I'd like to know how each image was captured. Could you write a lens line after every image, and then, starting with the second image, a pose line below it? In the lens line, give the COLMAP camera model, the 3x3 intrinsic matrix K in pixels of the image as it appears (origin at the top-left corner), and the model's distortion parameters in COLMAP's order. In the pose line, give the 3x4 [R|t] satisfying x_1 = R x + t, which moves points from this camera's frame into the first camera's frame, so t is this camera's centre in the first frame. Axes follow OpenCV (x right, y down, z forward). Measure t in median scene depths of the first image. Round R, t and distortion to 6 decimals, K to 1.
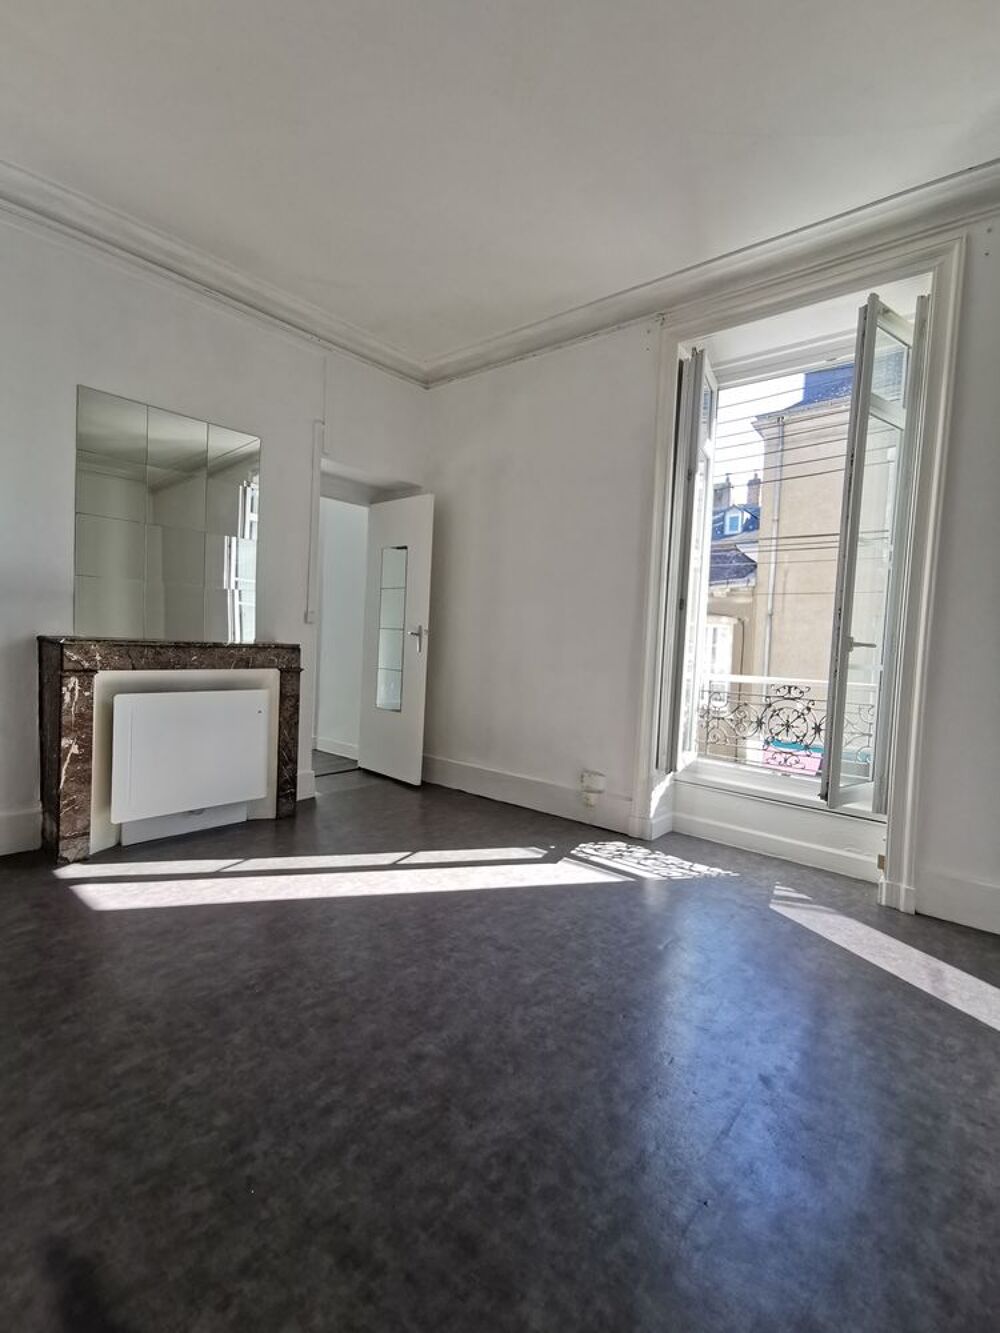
lens RADIAL K [[608.8, 0, 502.1], [0, 608.8, 659.6], [0, 0, 1]] dist [0.015681, -0.010692]
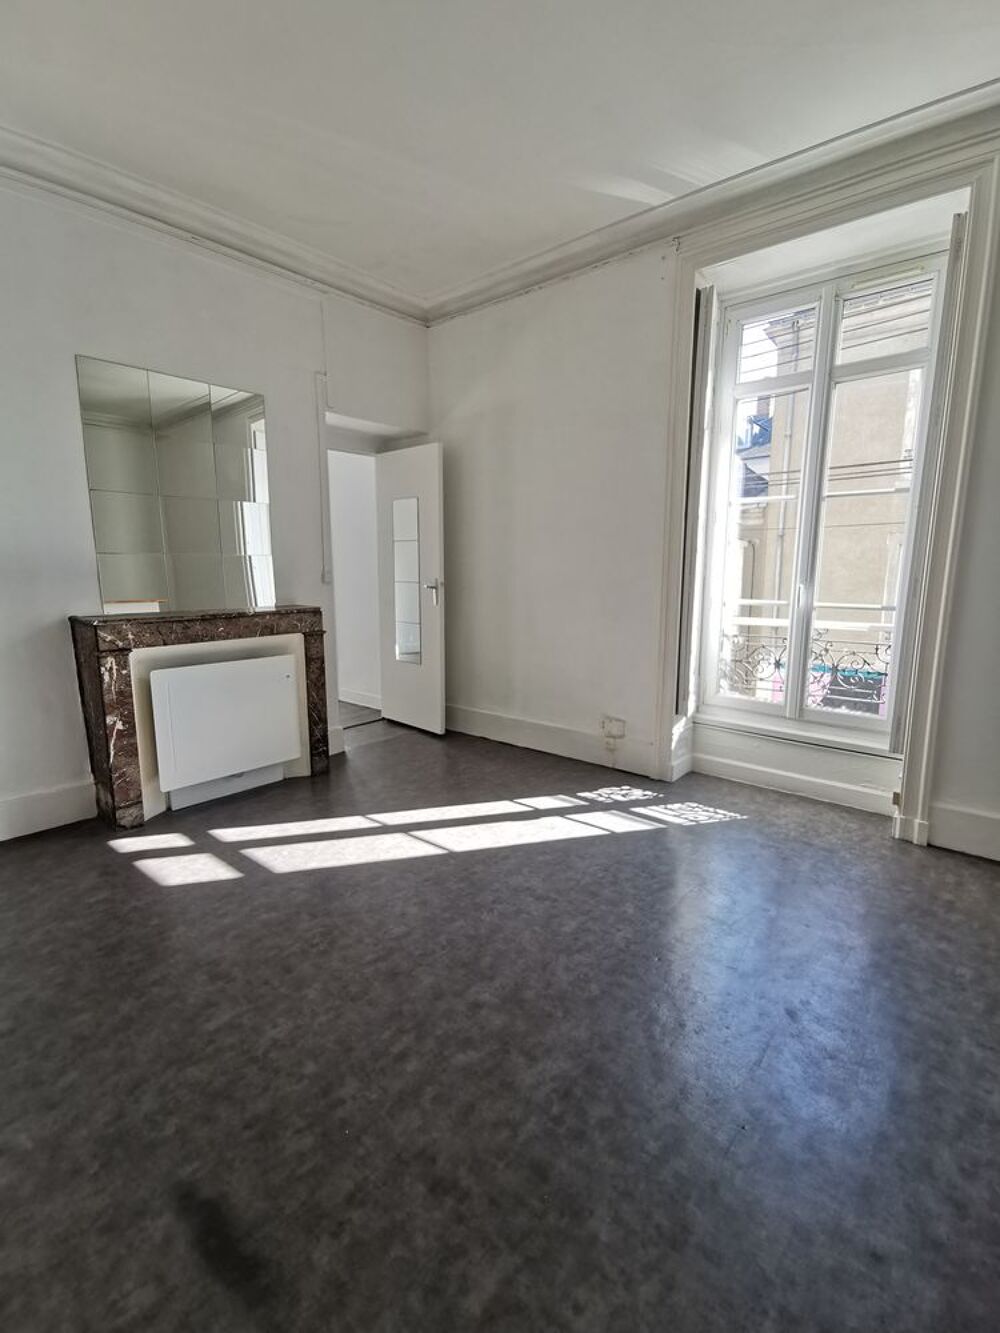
lens RADIAL K [[608.8, 0, 499.6], [0, 608.8, 659.0], [0, 0, 1]] dist [0.015681, -0.010692]
pose [[0.998967, -0.042621, -0.015750, -0.030050], [0.044175, 0.992147, 0.117020, -0.059335], [0.010639, -0.117595, 0.993005, -0.014236]]
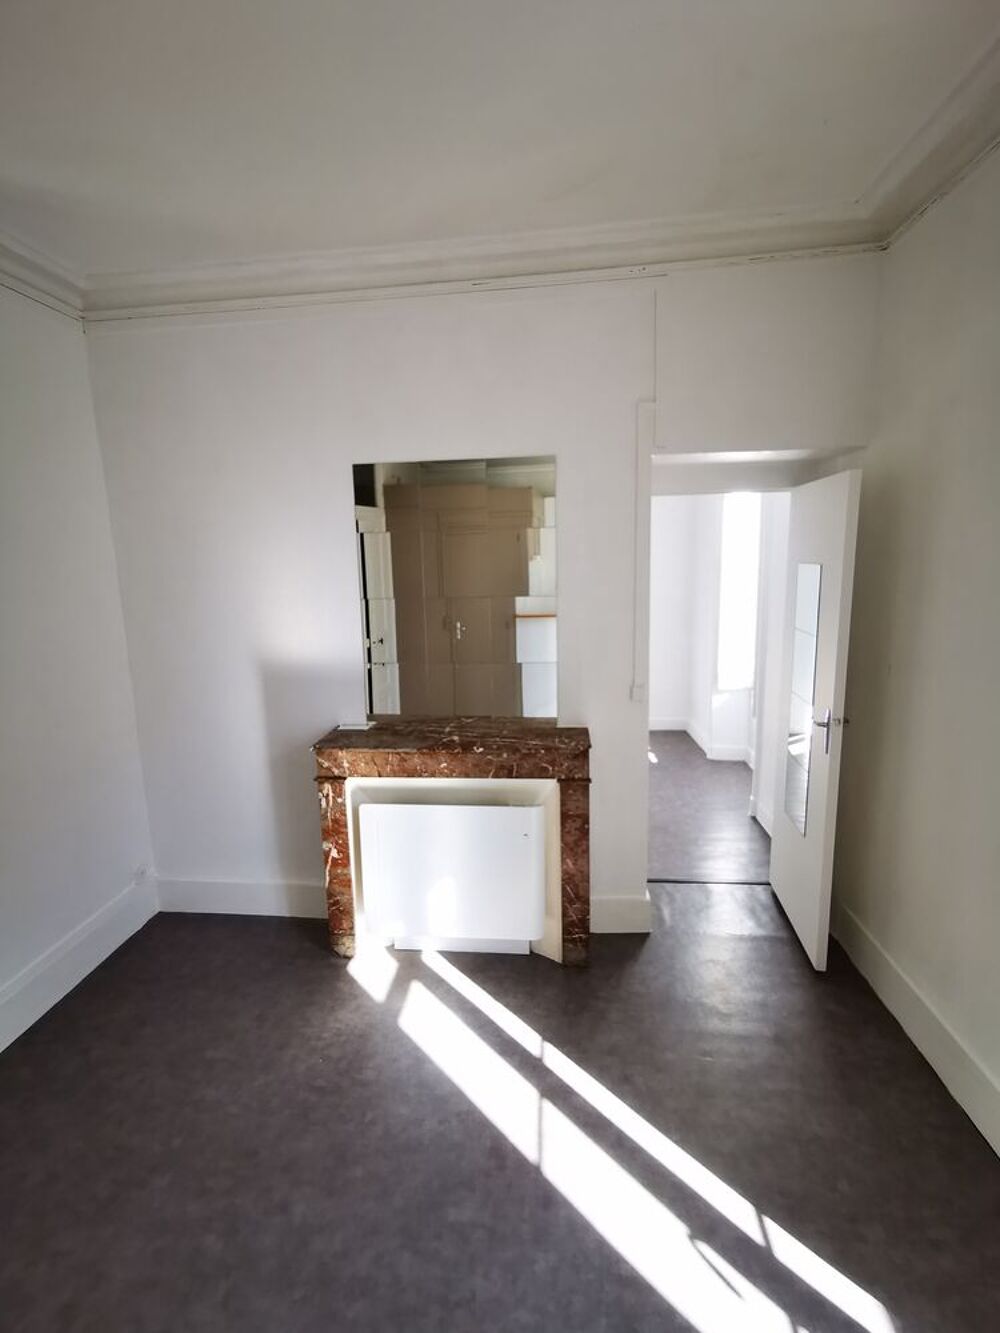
lens RADIAL K [[608.8, 0, 492.4], [0, 608.8, 662.3], [0, 0, 1]] dist [0.015681, -0.010692]
pose [[0.561840, 0.074730, -0.823863, 0.241127], [0.018962, 0.994486, 0.103138, -0.260405], [0.827028, -0.073570, 0.557325, 0.686685]]
